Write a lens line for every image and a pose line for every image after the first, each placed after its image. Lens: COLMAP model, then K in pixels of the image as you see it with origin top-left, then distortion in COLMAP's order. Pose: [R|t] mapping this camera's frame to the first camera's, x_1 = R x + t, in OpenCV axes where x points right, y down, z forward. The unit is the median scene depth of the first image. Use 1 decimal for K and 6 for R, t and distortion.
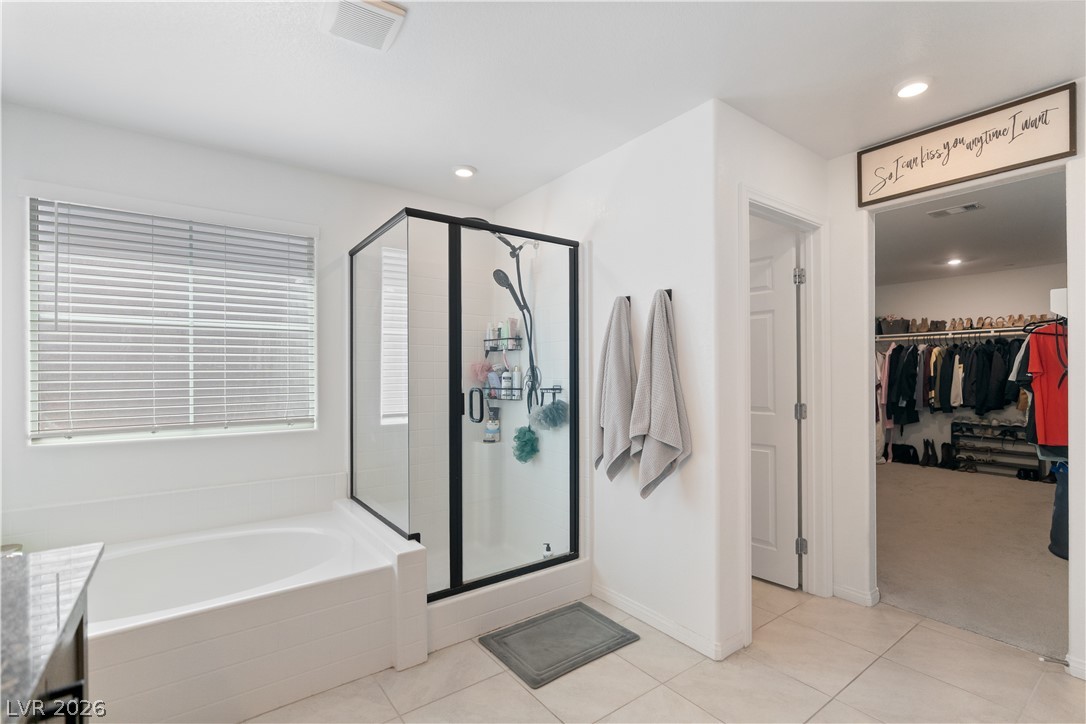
lens RADIAL K [[498.5, 0, 542.0], [0, 498.5, 367.1], [0, 0, 1]] dist [-0.005757, 0.000862]
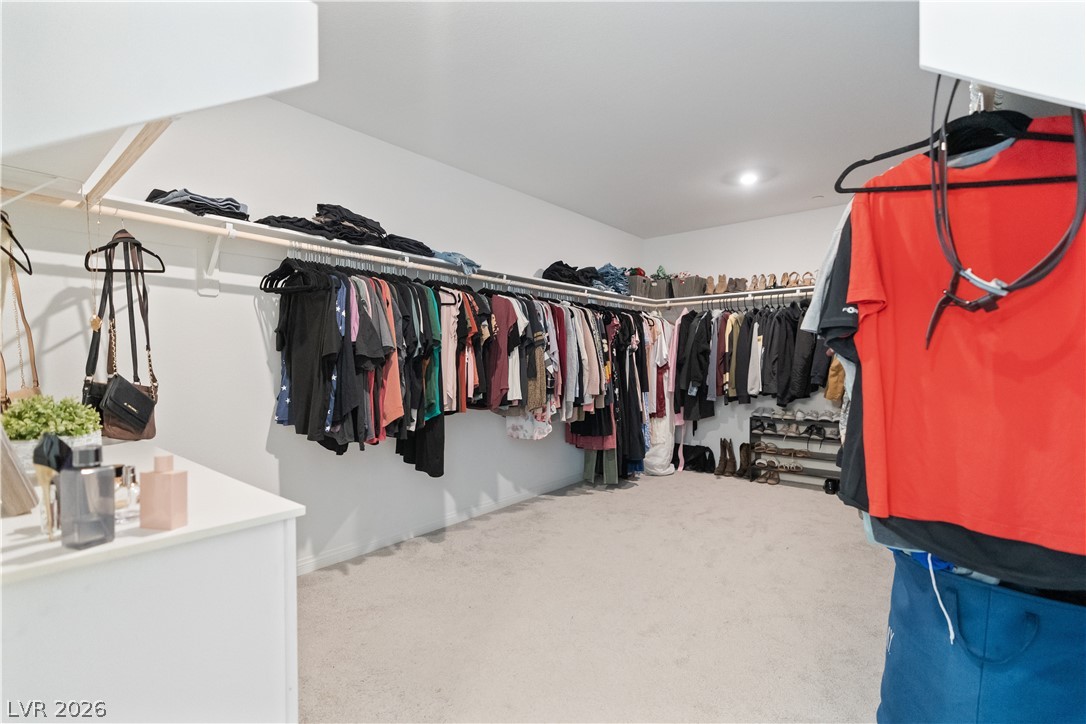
lens RADIAL K [[498.5, 0, 545.8], [0, 498.5, 362.2], [0, 0, 1]] dist [-0.005757, 0.000862]
pose [[0.969288, 0.001489, 0.245923, 0.354830], [-0.004683, 0.999912, 0.012405, 0.024301], [-0.245883, -0.013175, 0.969210, 0.367245]]
